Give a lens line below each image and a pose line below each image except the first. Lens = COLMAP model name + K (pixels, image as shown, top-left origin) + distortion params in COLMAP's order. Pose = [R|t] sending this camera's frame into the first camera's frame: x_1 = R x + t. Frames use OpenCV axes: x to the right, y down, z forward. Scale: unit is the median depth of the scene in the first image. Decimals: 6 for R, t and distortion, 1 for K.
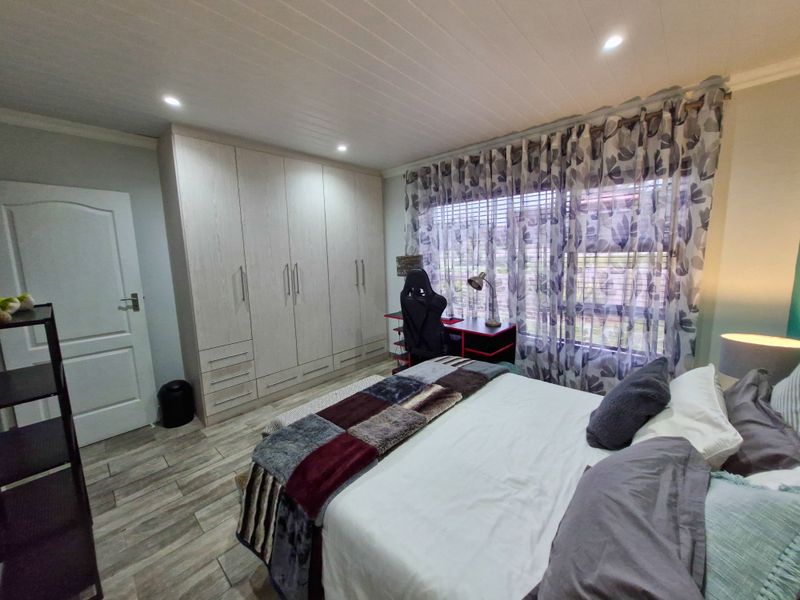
lens RADIAL K [[318.6, 0, 400.0], [0, 318.6, 300.0], [0, 0, 1]] dist [0.001483, 0.000194]
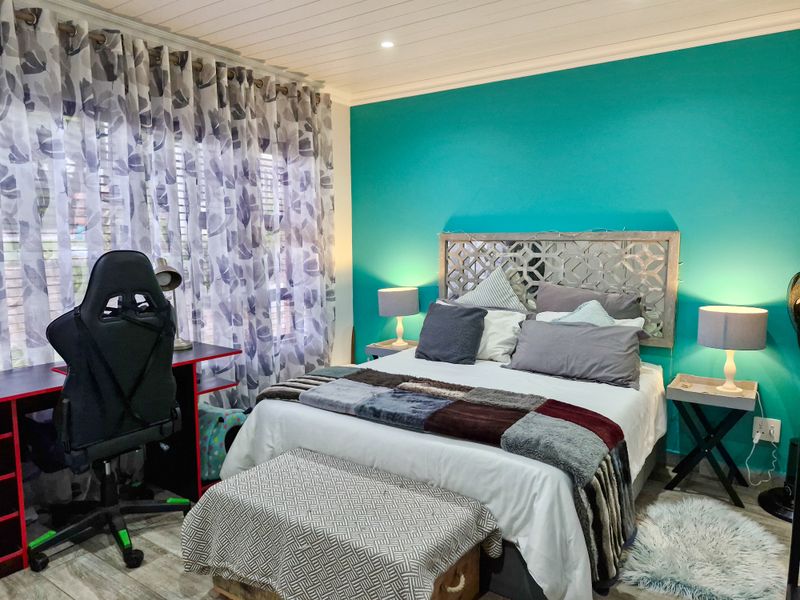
lens RADIAL K [[549.1, 0, 400.0], [0, 549.1, 300.0], [0, 0, 1]] dist [0.061842, -0.001414]
pose [[-0.114680, -0.094200, 0.988926, -1.013390], [0.136855, 0.984504, 0.109649, -0.081357], [-0.983931, 0.147914, -0.100011, 0.921897]]
